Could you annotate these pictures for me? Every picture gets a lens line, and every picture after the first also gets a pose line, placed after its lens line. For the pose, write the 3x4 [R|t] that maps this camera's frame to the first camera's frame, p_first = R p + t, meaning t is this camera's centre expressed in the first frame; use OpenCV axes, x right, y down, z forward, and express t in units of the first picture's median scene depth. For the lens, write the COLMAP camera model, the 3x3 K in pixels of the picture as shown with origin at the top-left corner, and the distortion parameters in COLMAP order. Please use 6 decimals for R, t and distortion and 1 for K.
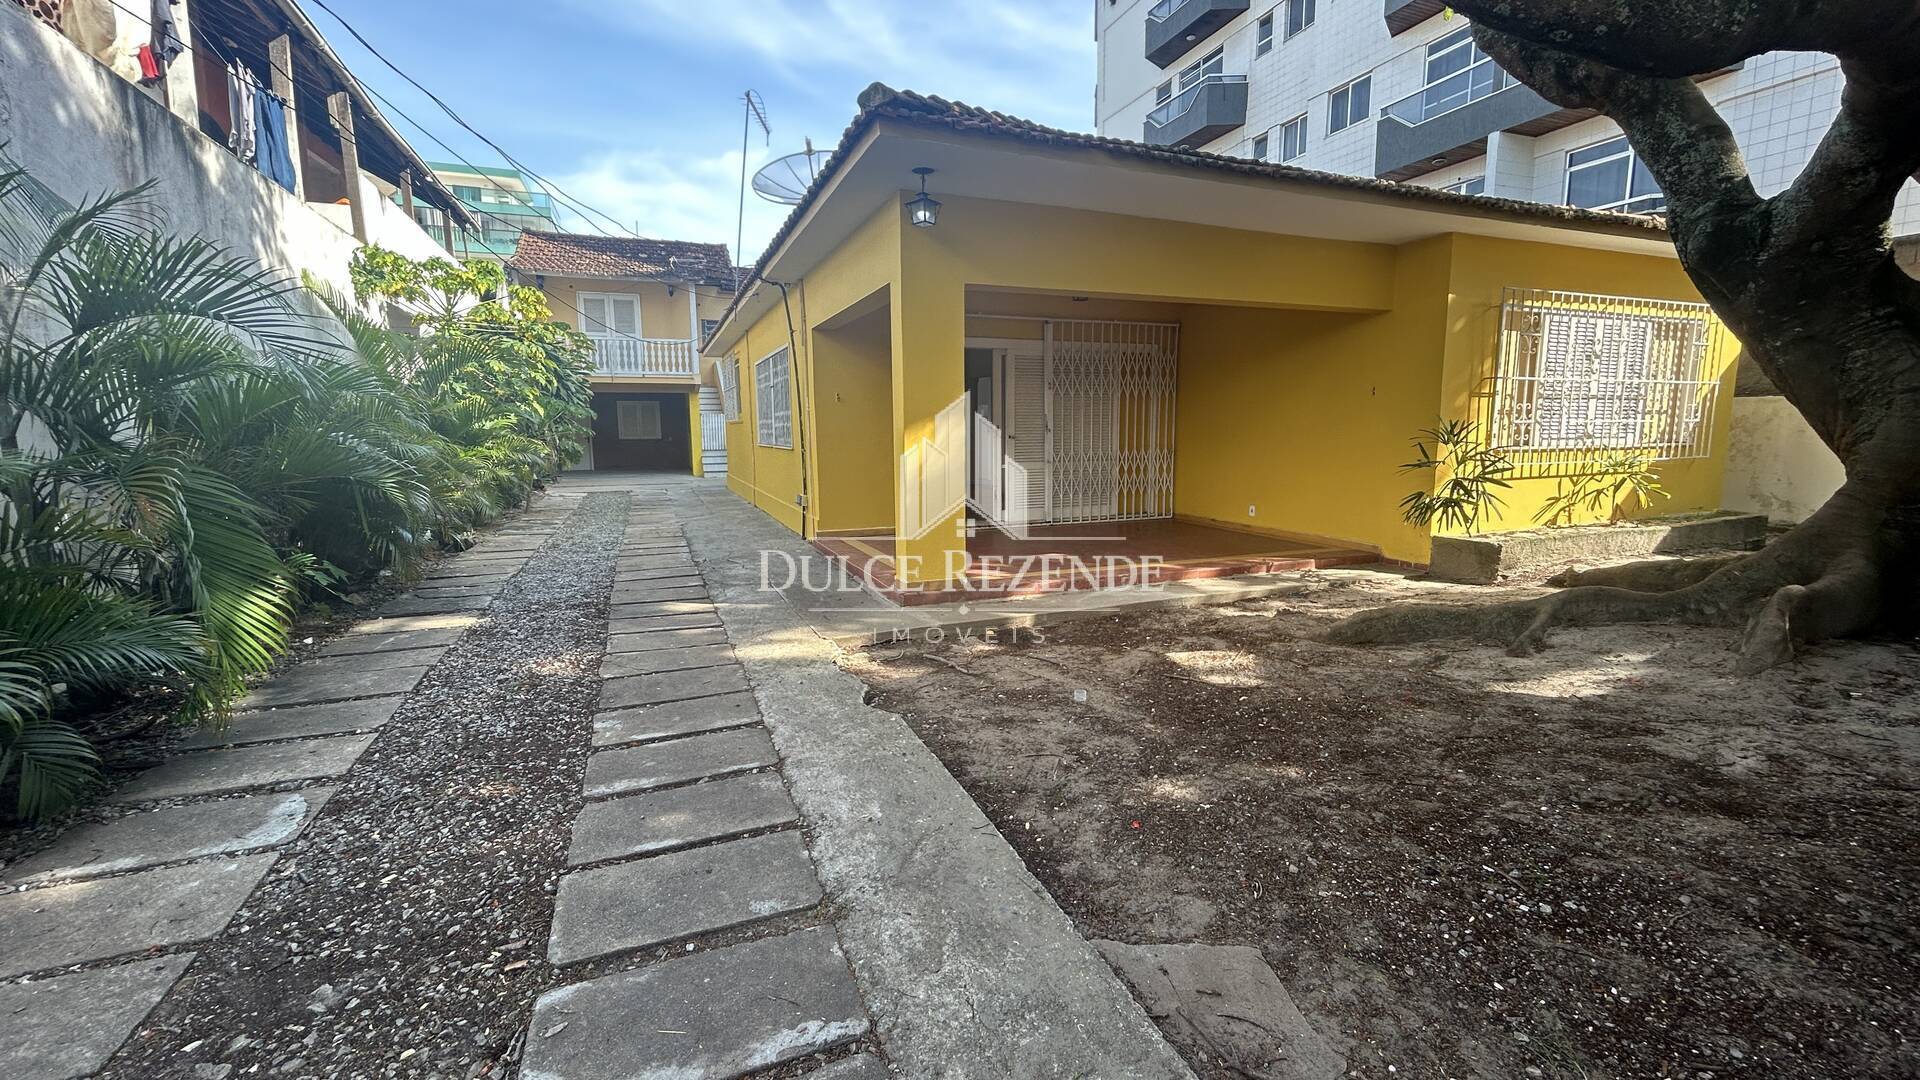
lens RADIAL K [[777.4, 0, 963.3], [0, 777.4, 540.6], [0, 0, 1]] dist [-0.002815, 0.000939]
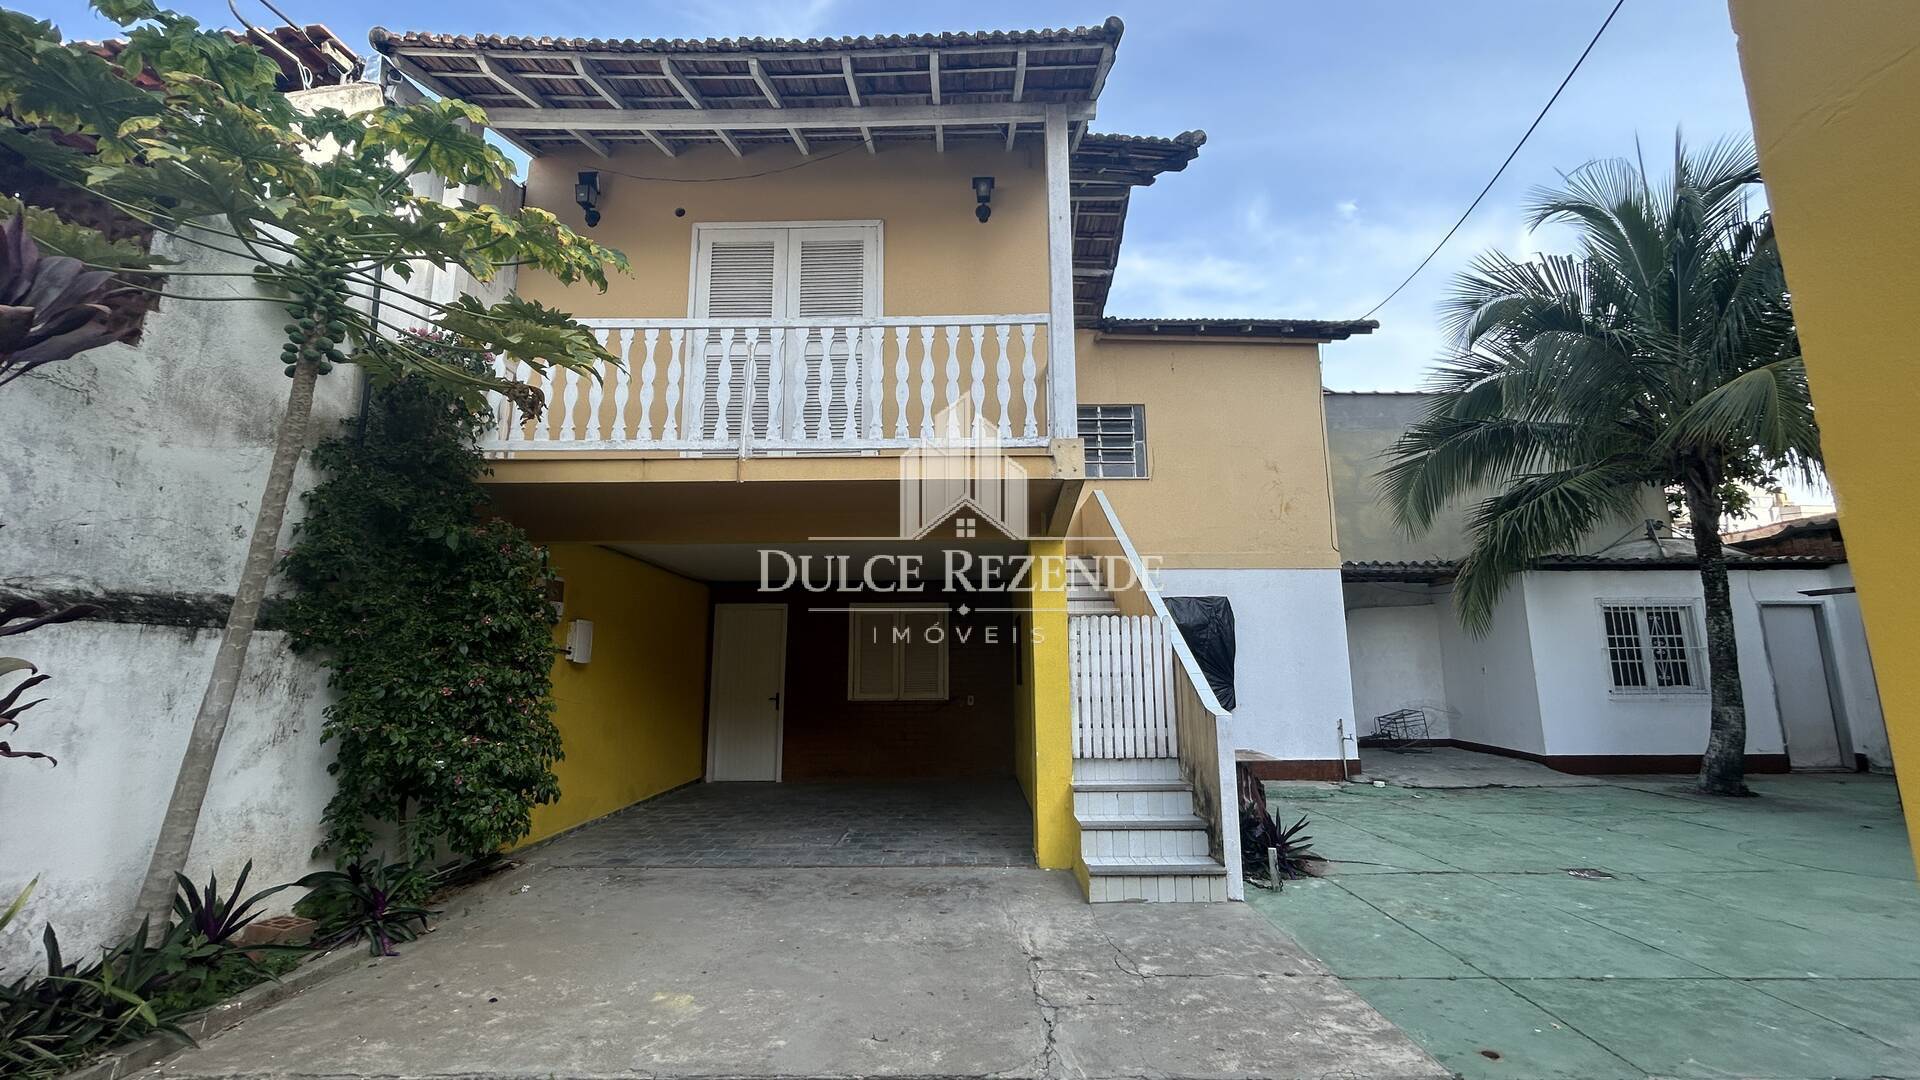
lens RADIAL K [[777.4, 0, 958.8], [0, 777.4, 532.9], [0, 0, 1]] dist [-0.002815, 0.000939]
pose [[0.923855, -0.064946, -0.377192, -0.282942], [-0.057336, 0.950894, -0.304159, -0.112075], [0.378423, 0.302625, 0.874765, 0.780337]]
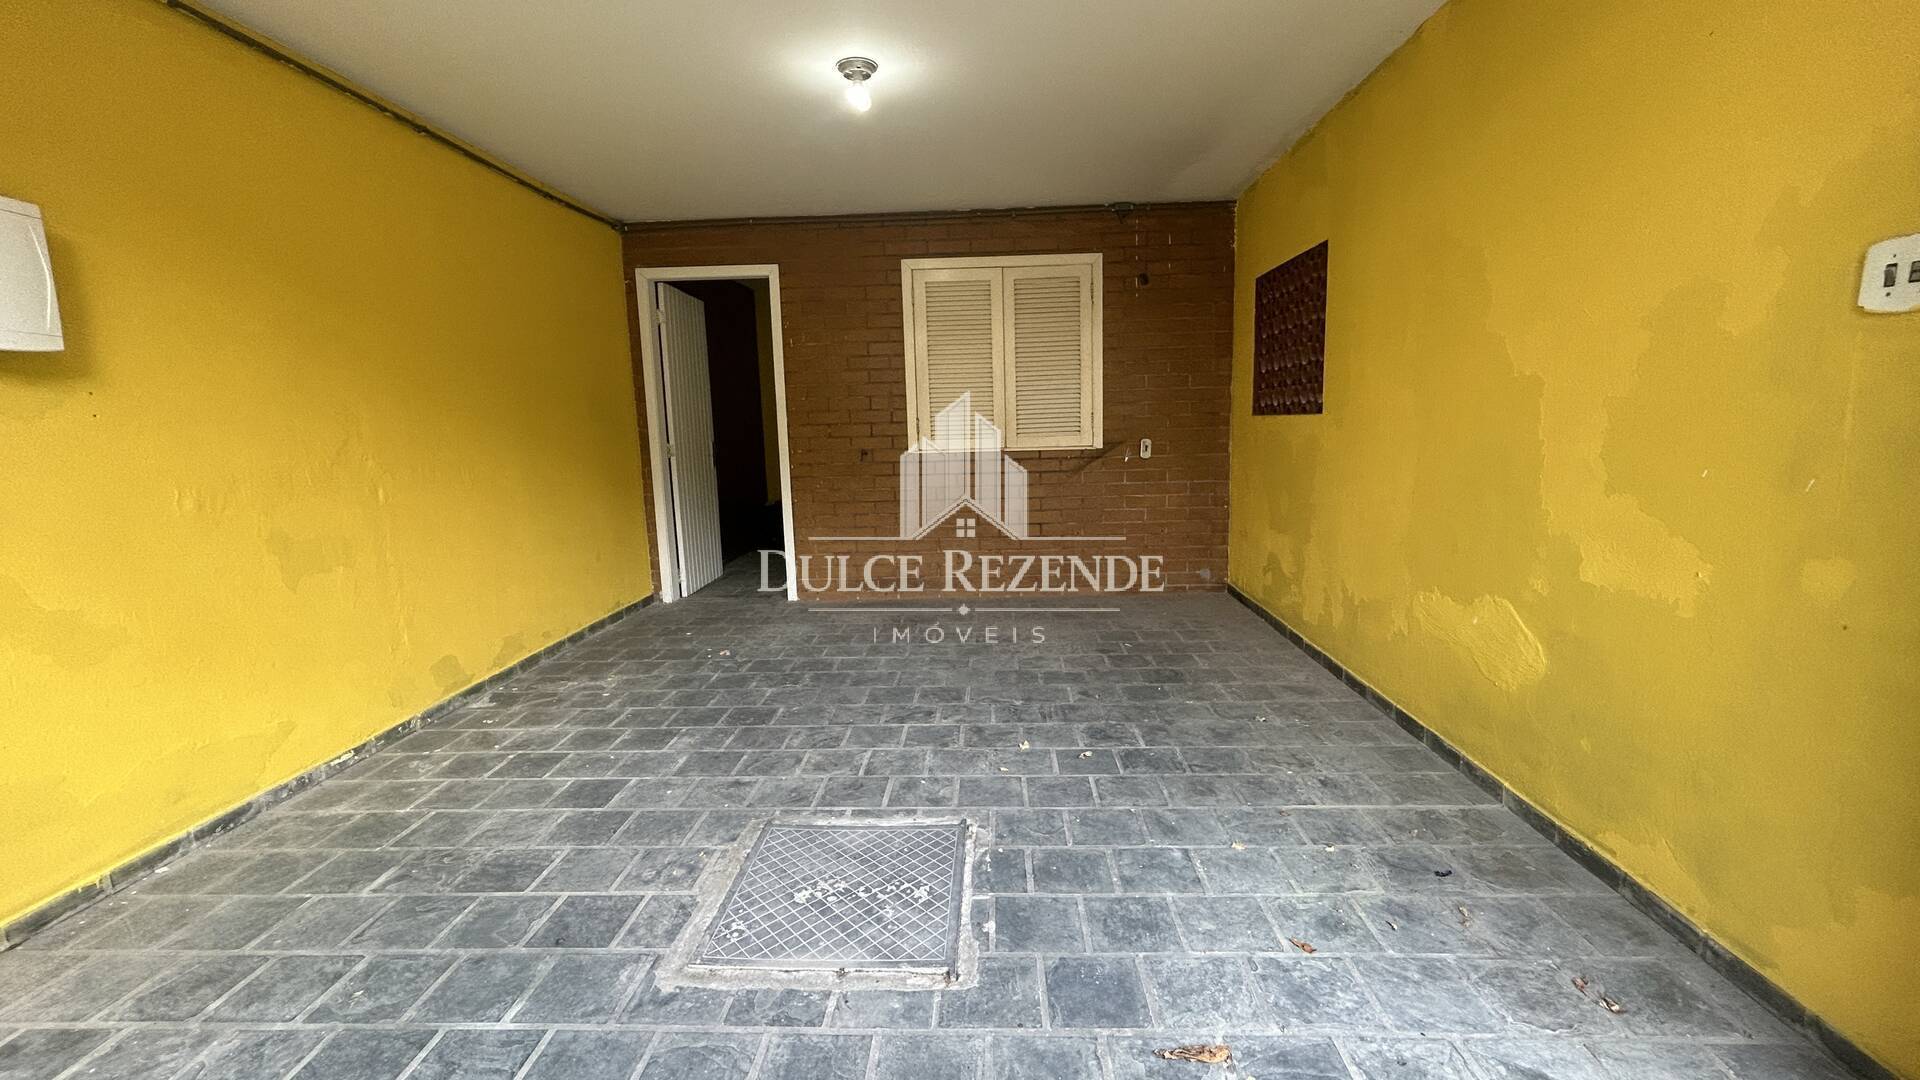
lens RADIAL K [[777.4, 0, 964.3], [0, 777.4, 539.3], [0, 0, 1]] dist [-0.002815, 0.000939]
pose [[0.912329, 0.050032, -0.406390, -0.343484], [-0.045429, 0.998747, 0.020973, -0.121911], [0.406930, -0.000672, 0.913459, 0.873148]]
